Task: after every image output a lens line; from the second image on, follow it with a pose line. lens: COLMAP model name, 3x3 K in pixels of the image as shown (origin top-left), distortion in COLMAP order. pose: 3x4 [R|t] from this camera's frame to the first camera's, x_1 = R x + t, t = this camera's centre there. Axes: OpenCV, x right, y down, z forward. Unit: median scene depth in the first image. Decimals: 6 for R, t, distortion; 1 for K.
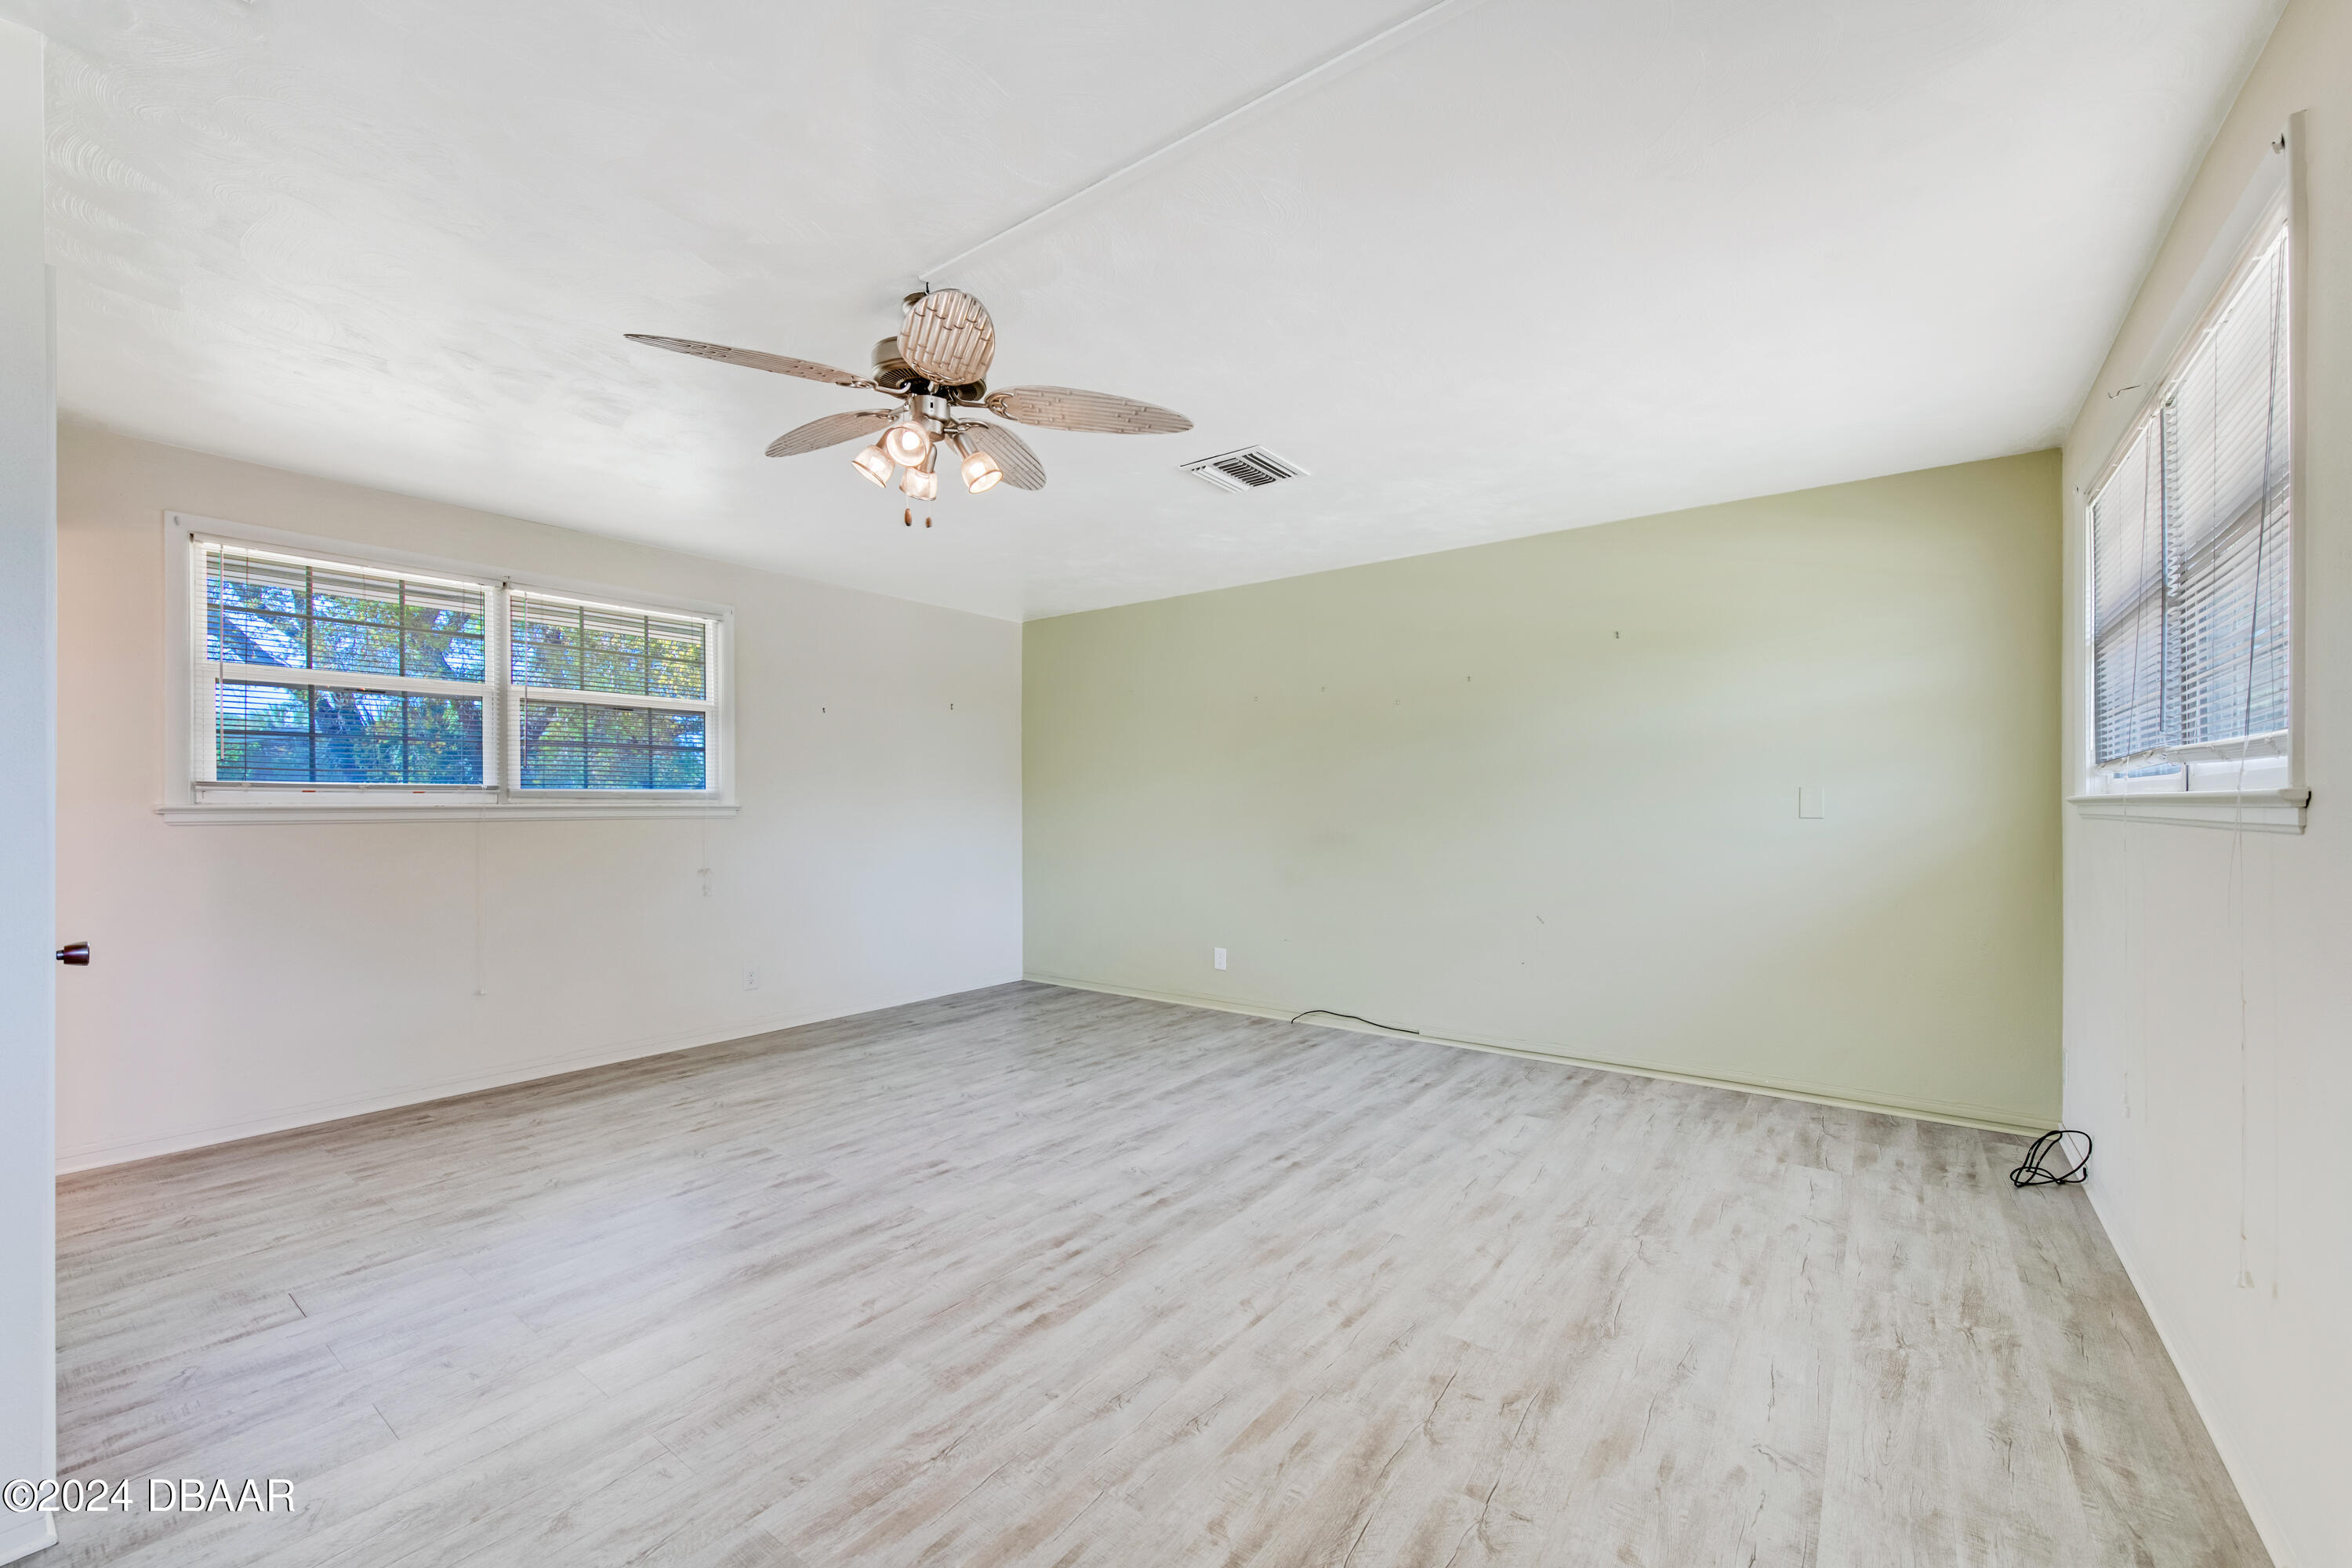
lens RADIAL K [[942.7, 0, 1192.8], [0, 942.7, 793.6], [0, 0, 1]] dist [0.000282, -0.000121]
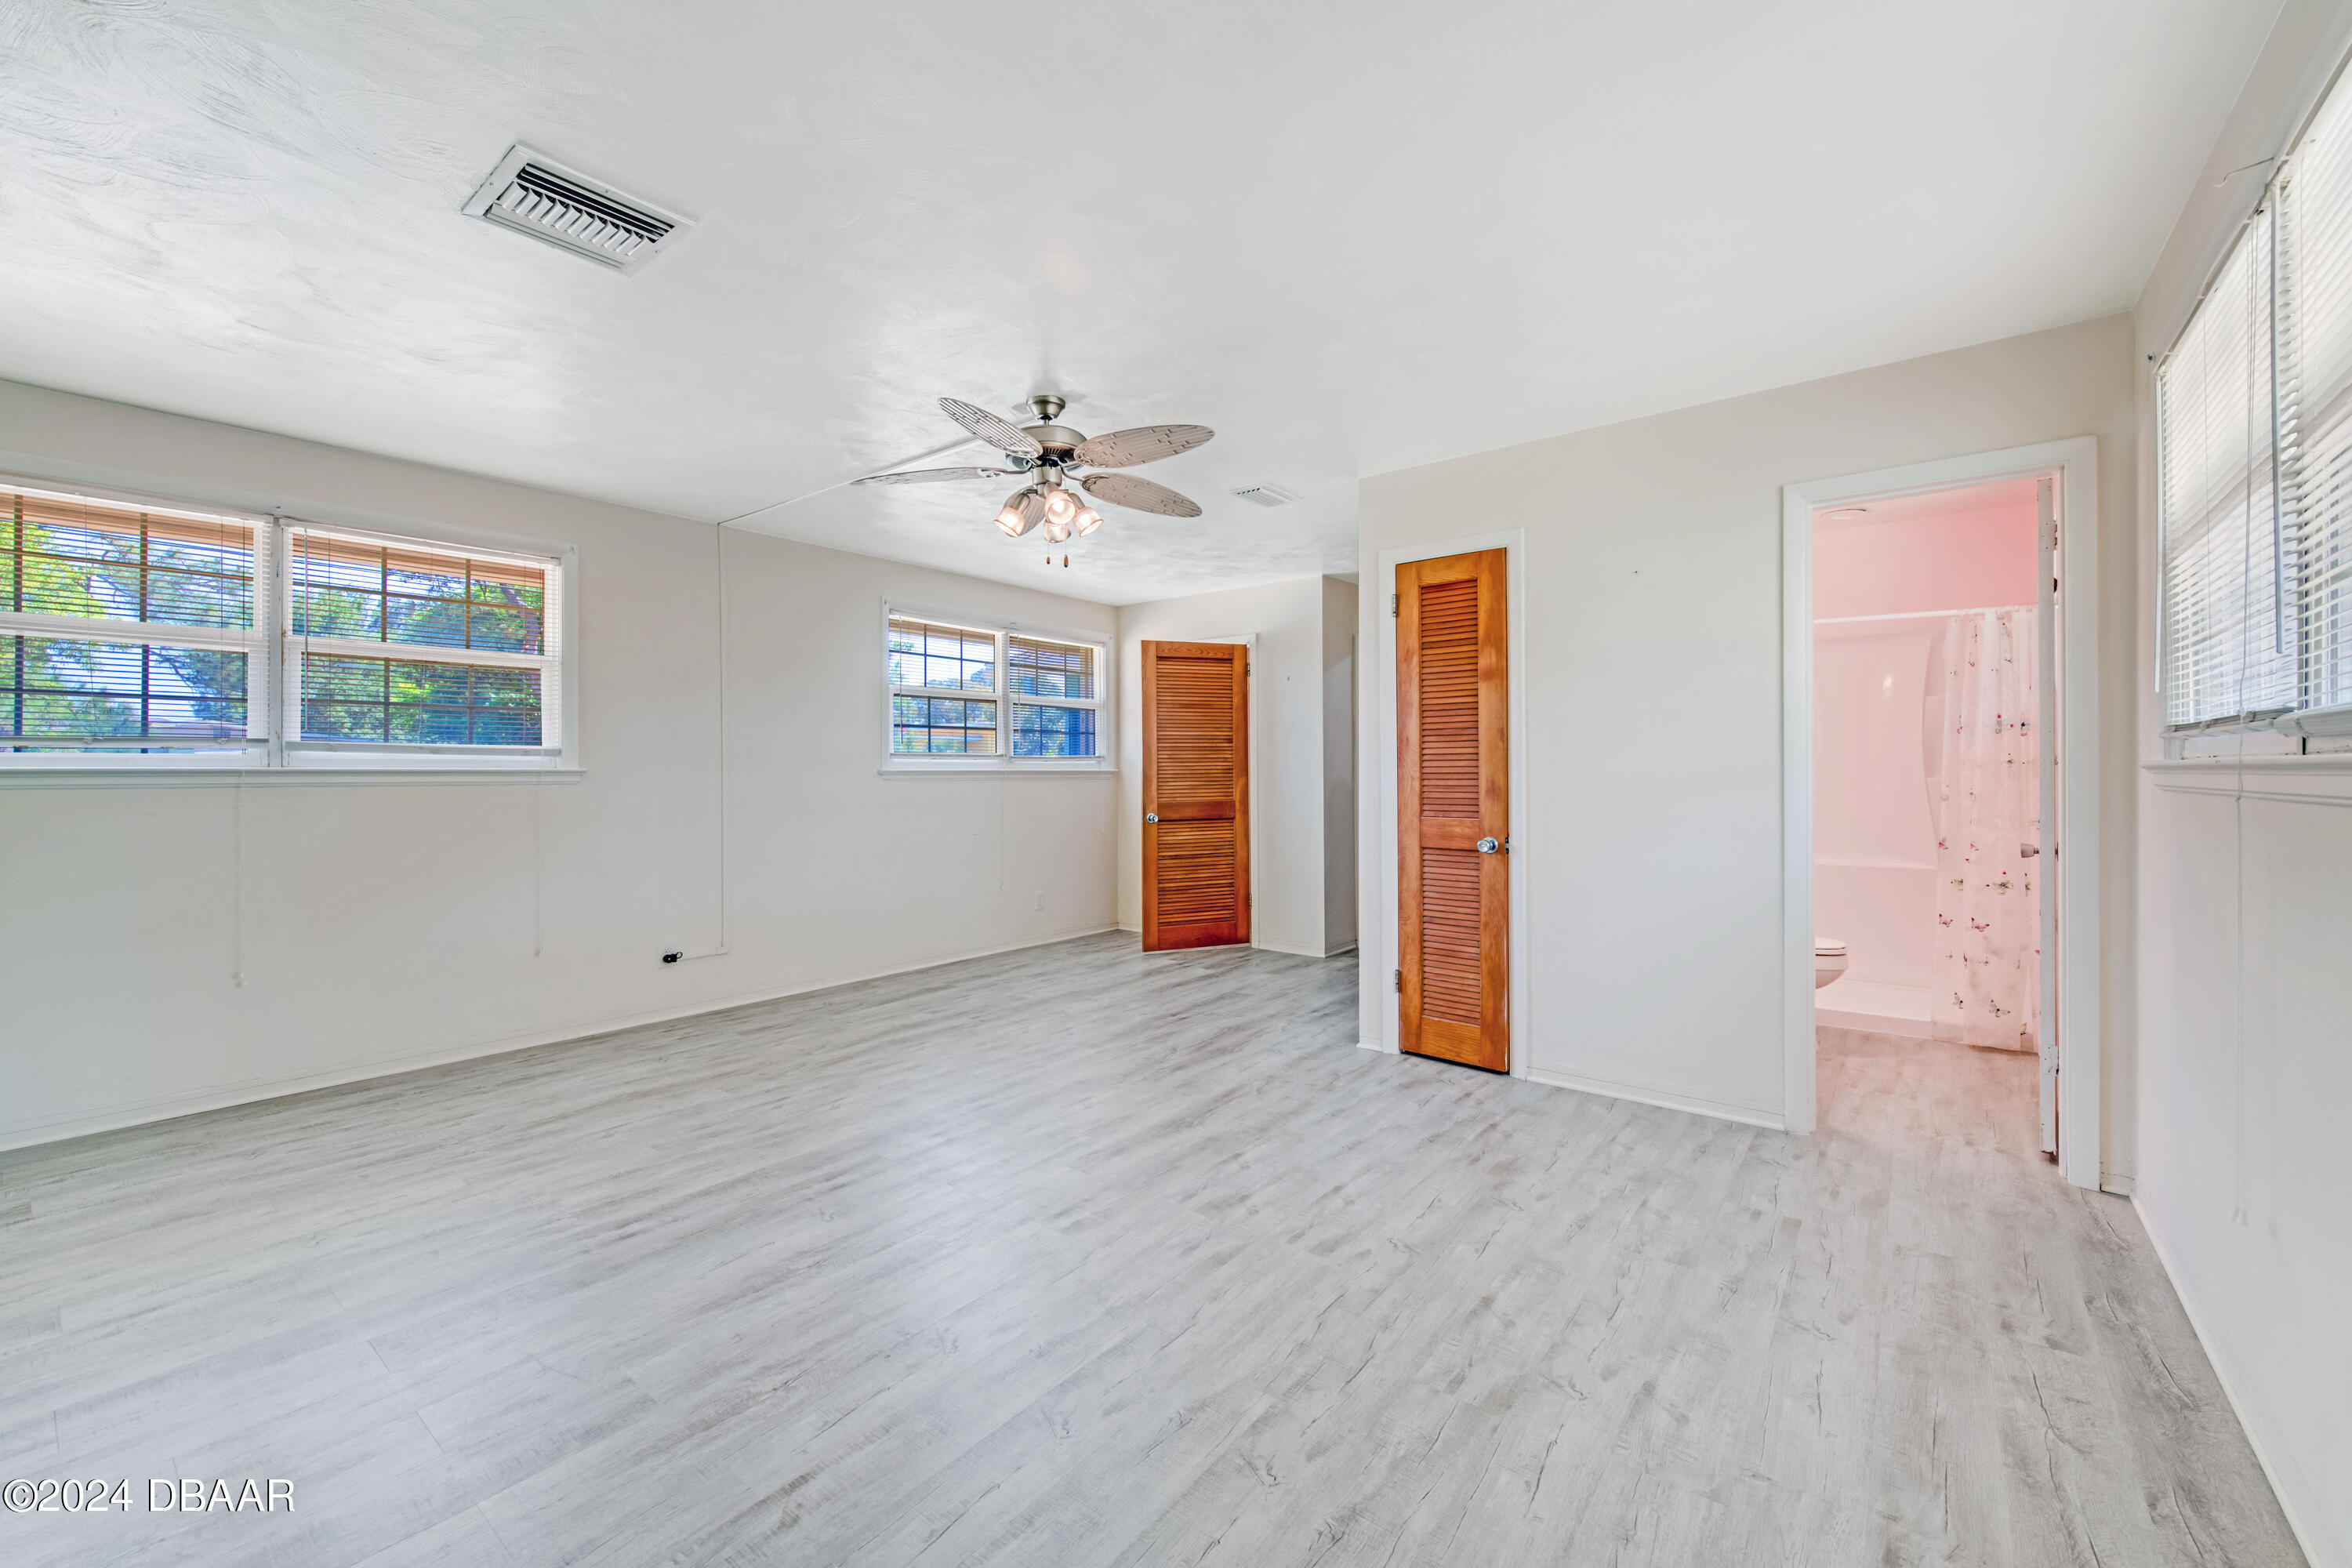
lens RADIAL K [[942.7, 0, 1175.6], [0, 942.7, 782.1], [0, 0, 1]] dist [0.000282, -0.000121]
pose [[-0.999263, 0.006531, 0.037837, -0.404480], [0.006422, 0.999975, -0.002979, 0.027140], [-0.037856, -0.002734, -0.999279, 1.853565]]
